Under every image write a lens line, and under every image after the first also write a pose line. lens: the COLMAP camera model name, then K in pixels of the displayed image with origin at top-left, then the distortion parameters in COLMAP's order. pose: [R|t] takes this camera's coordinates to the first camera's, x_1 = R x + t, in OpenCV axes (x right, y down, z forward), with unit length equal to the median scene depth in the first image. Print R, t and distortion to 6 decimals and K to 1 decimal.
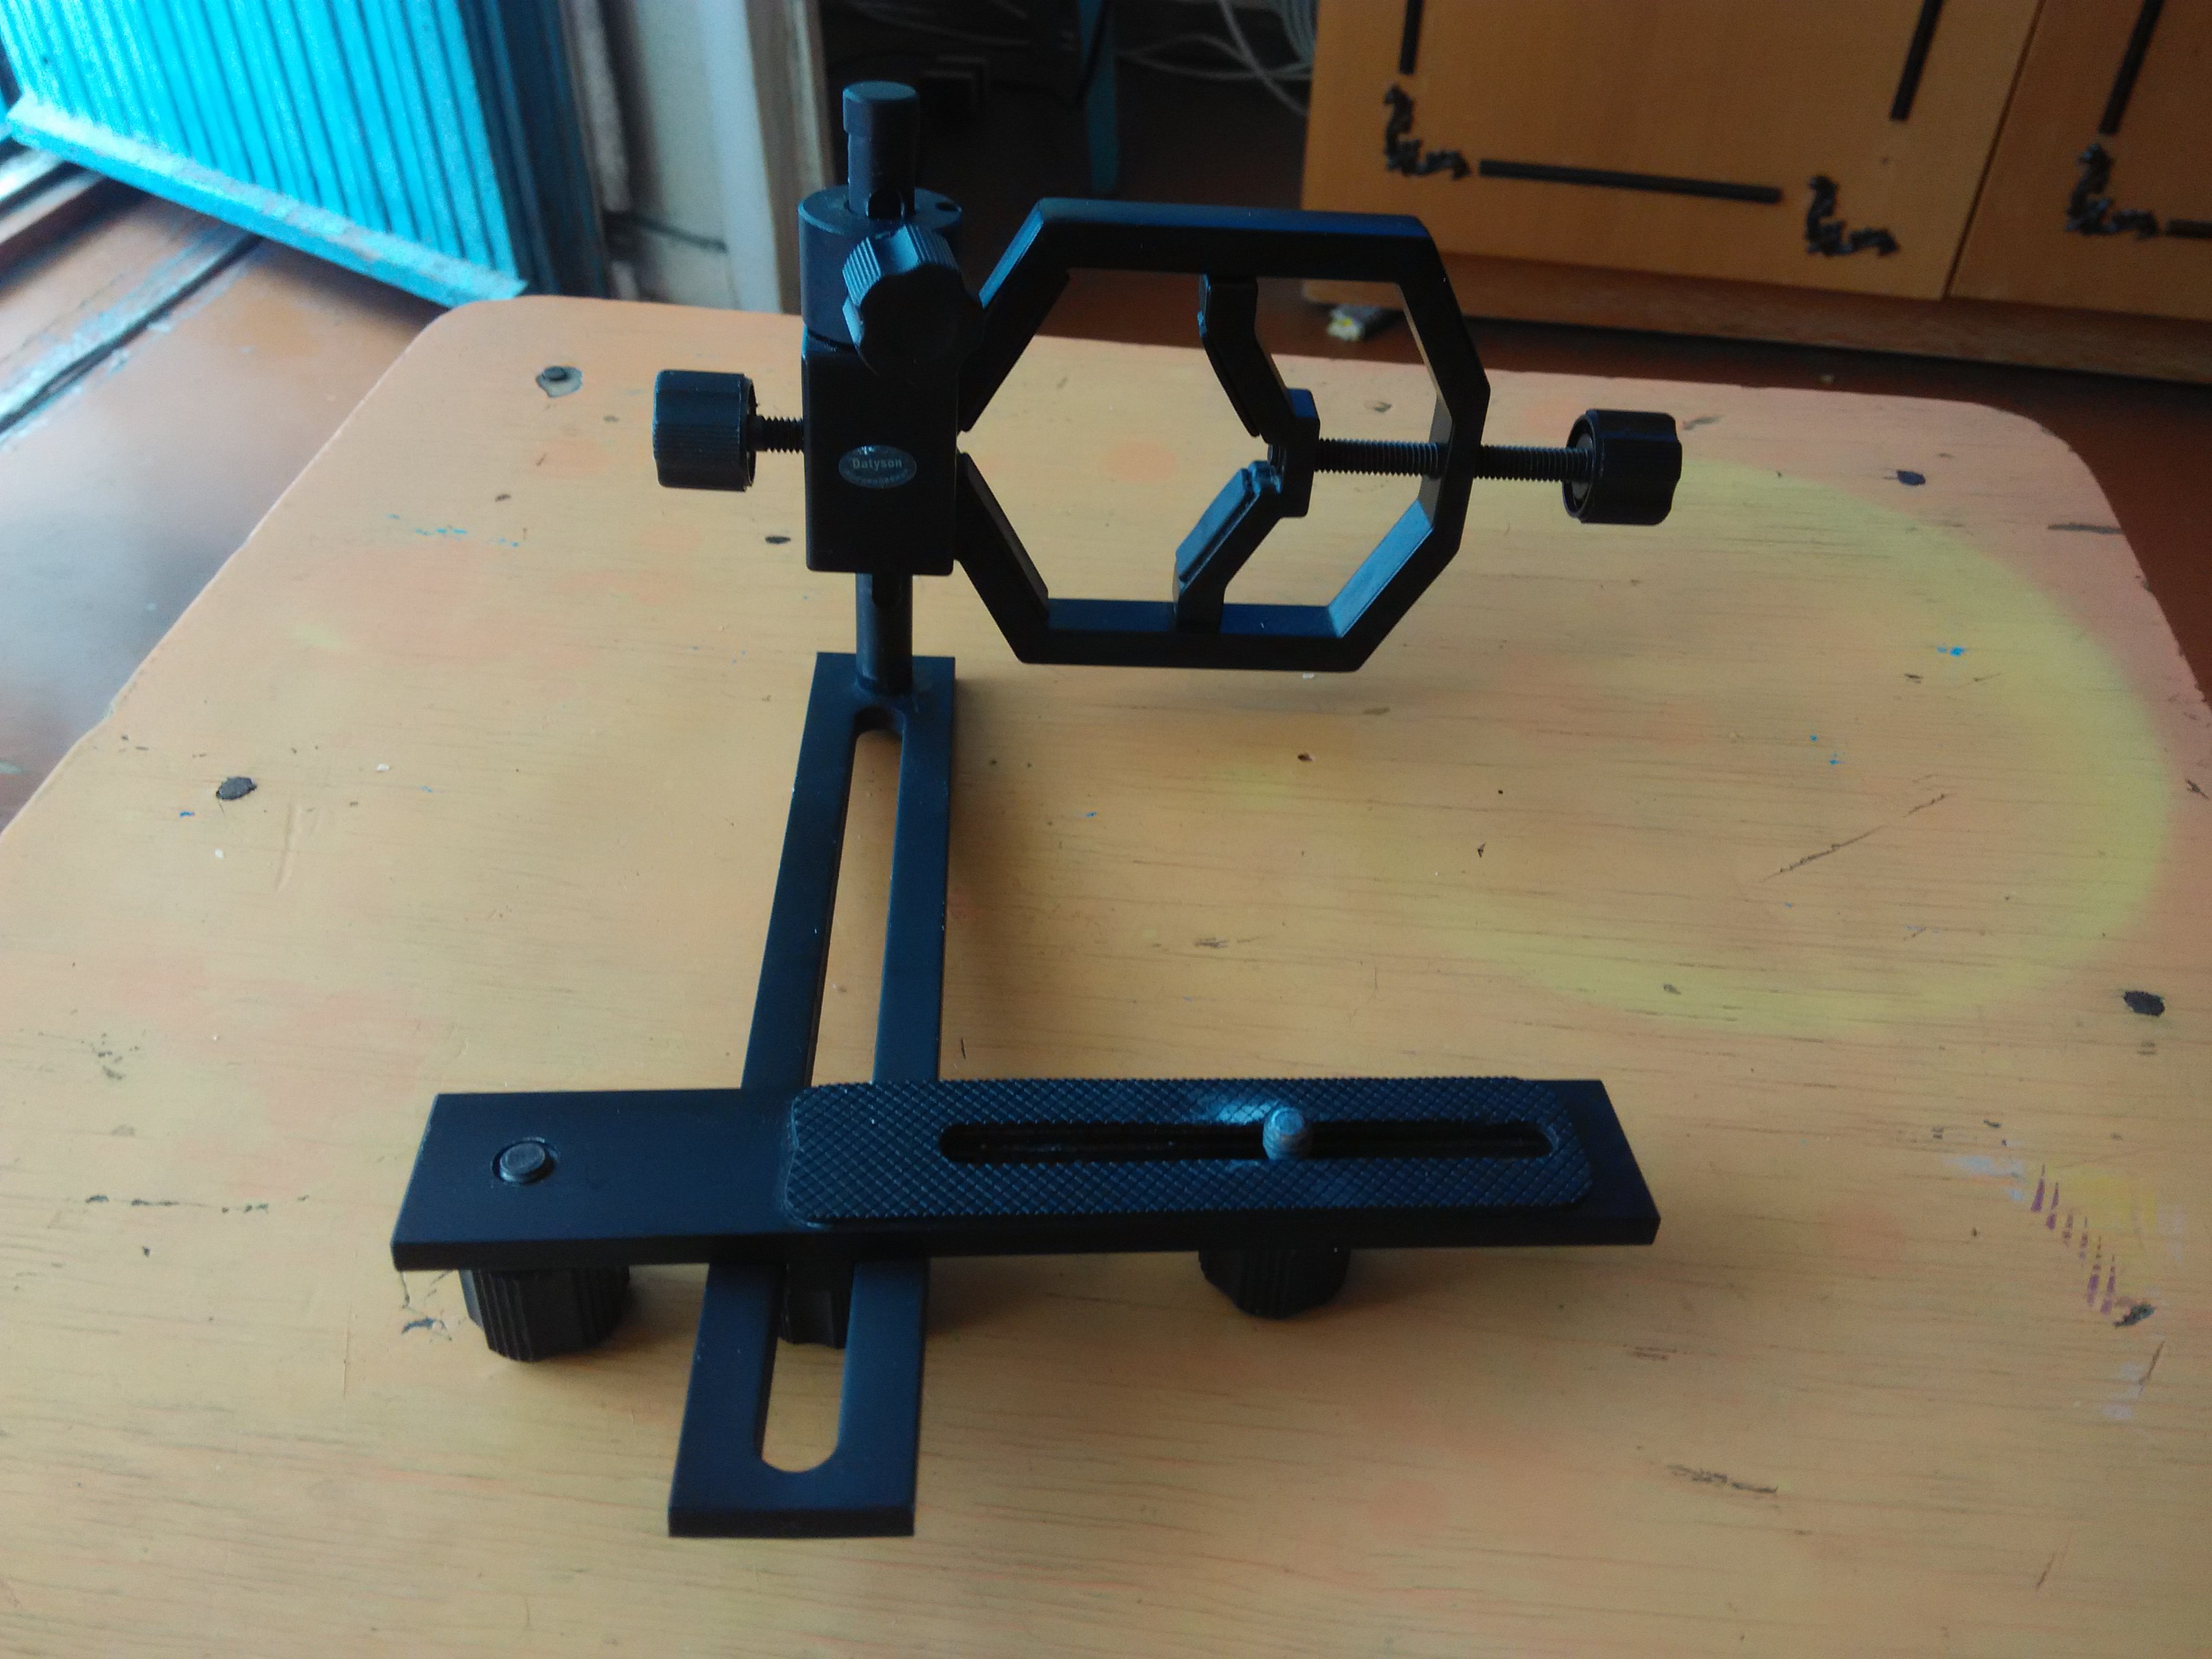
lens RADIAL K [[1952.7, 0, 1106.0], [0, 1952.7, 829.5], [0, 0, 1]] dist [0.063093, -0.130900]
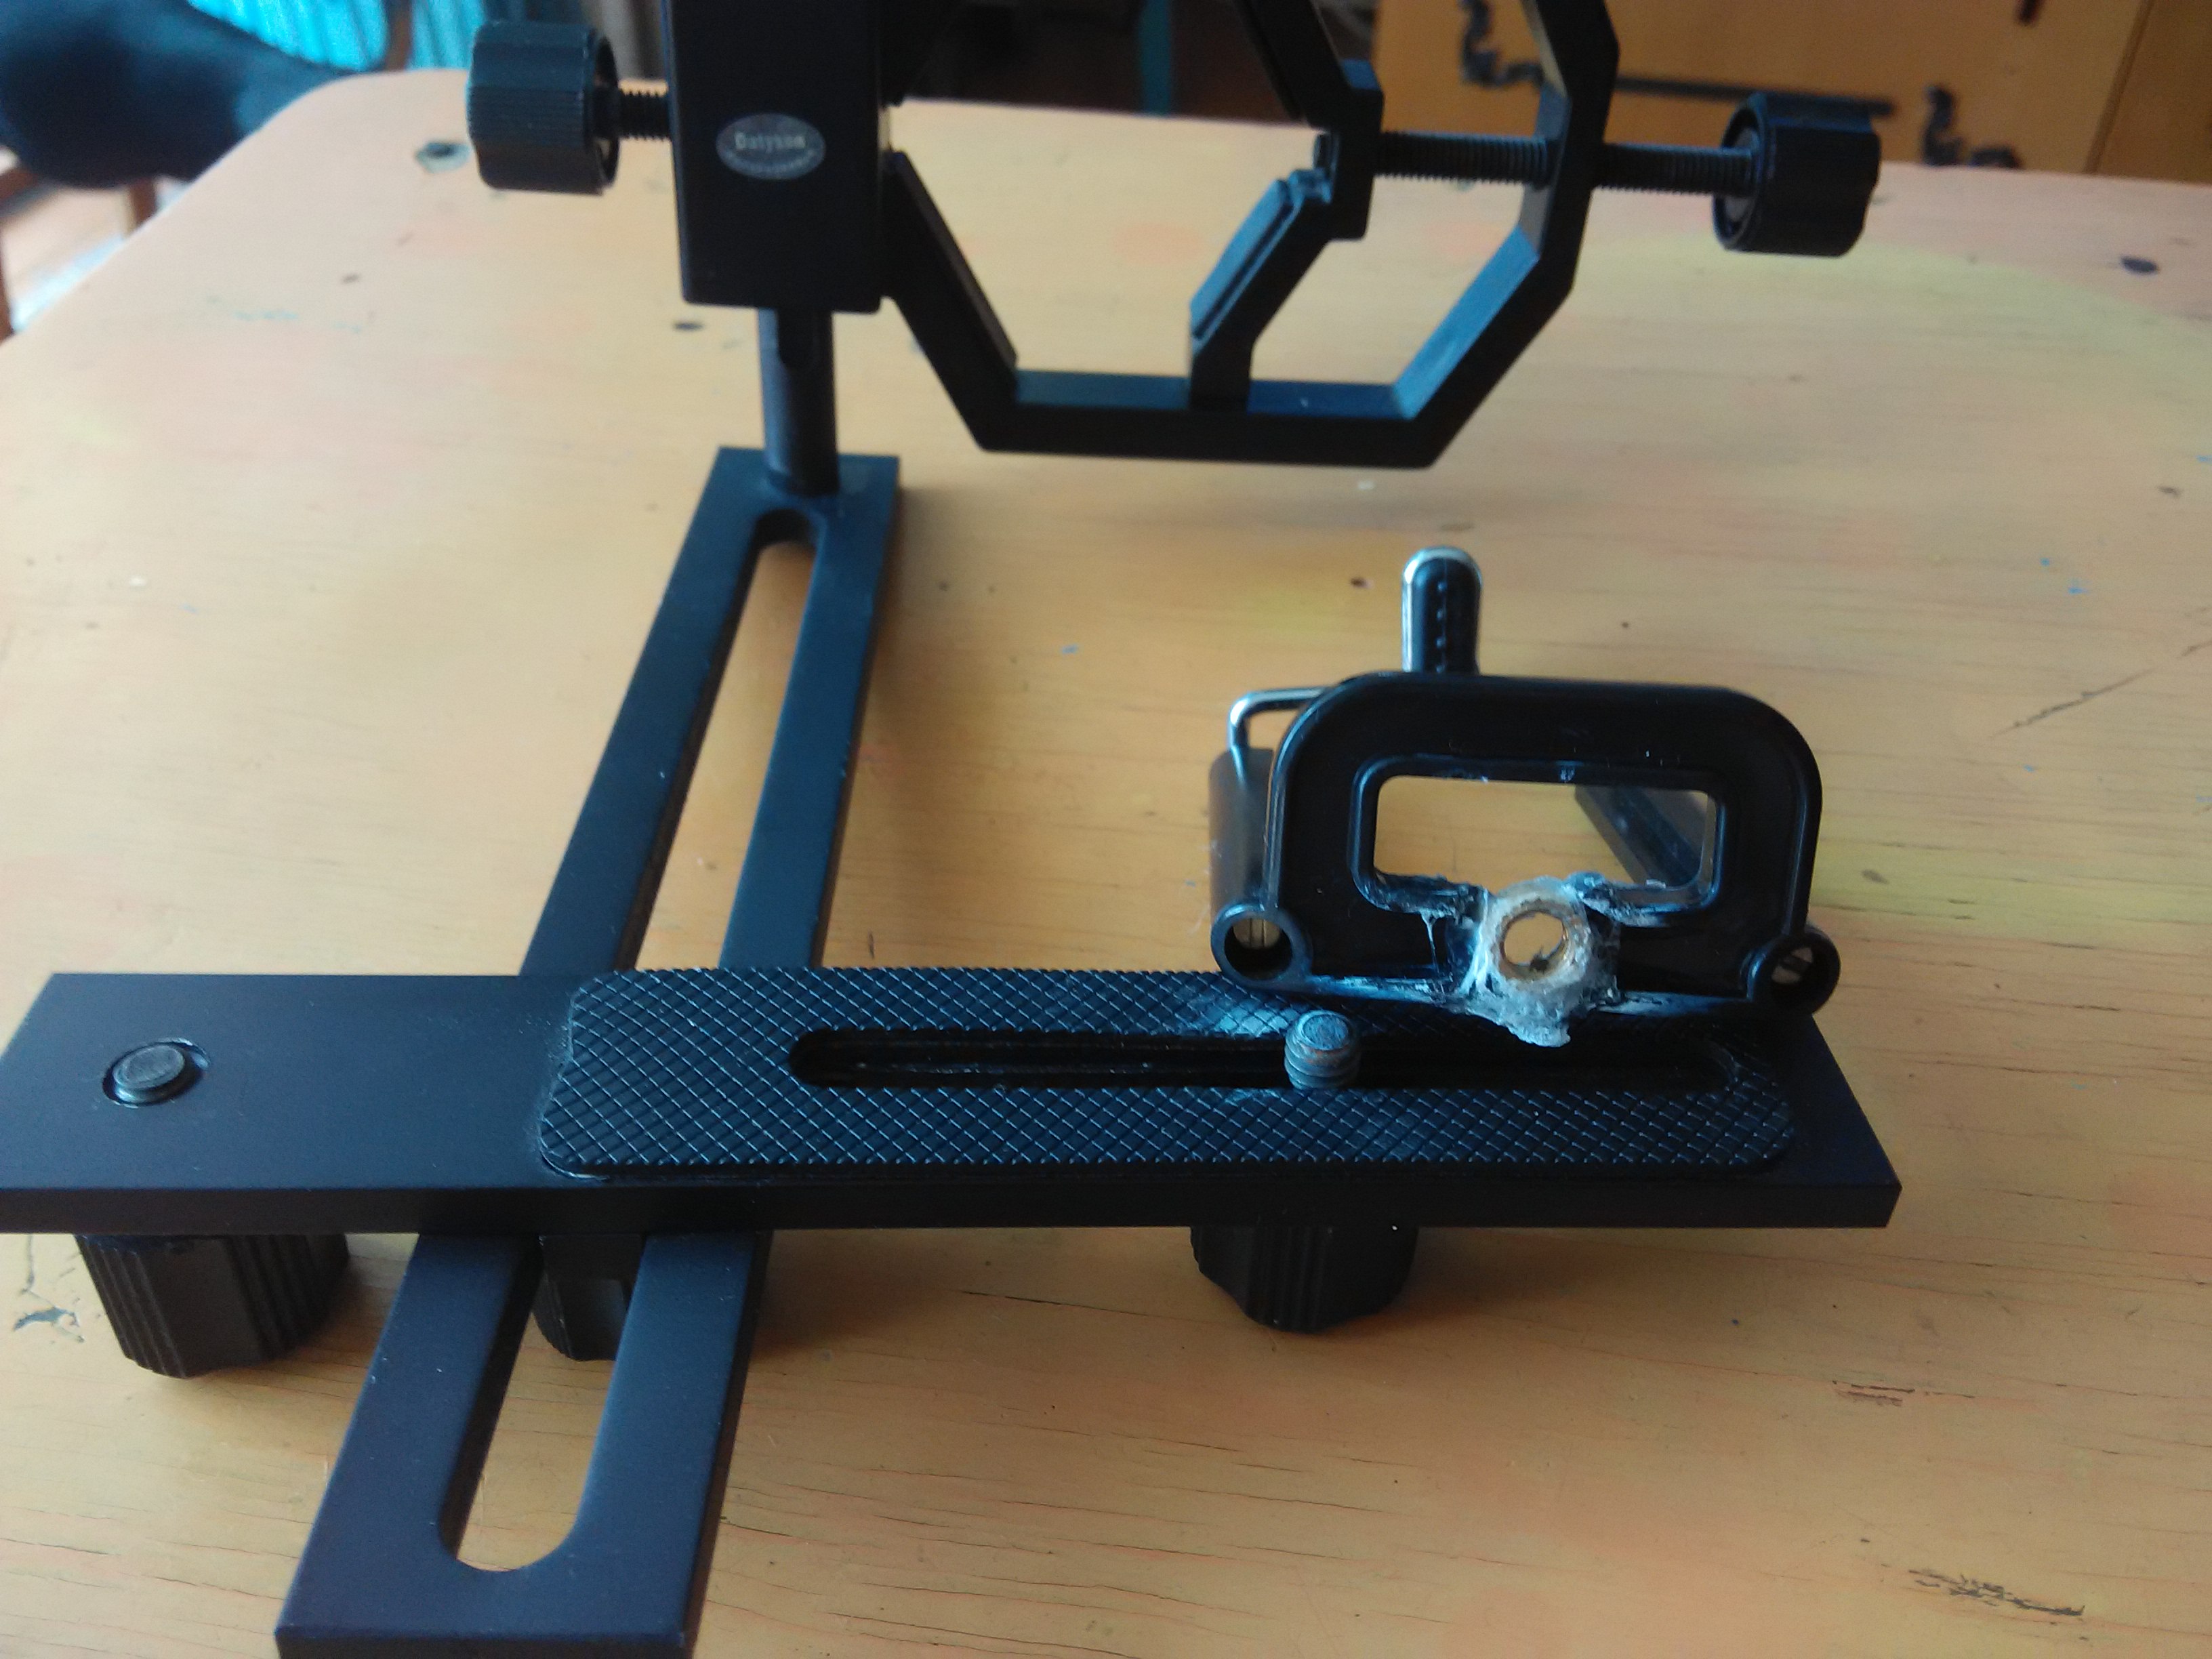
lens RADIAL K [[1952.7, 0, 1106.0], [0, 1952.7, 829.5], [0, 0, 1]] dist [0.063093, -0.130900]
pose [[0.999450, 0.008612, -0.032034, 0.032067], [-0.008659, 0.999962, -0.001344, 0.065361], [0.032021, 0.001620, 0.999486, 0.269612]]
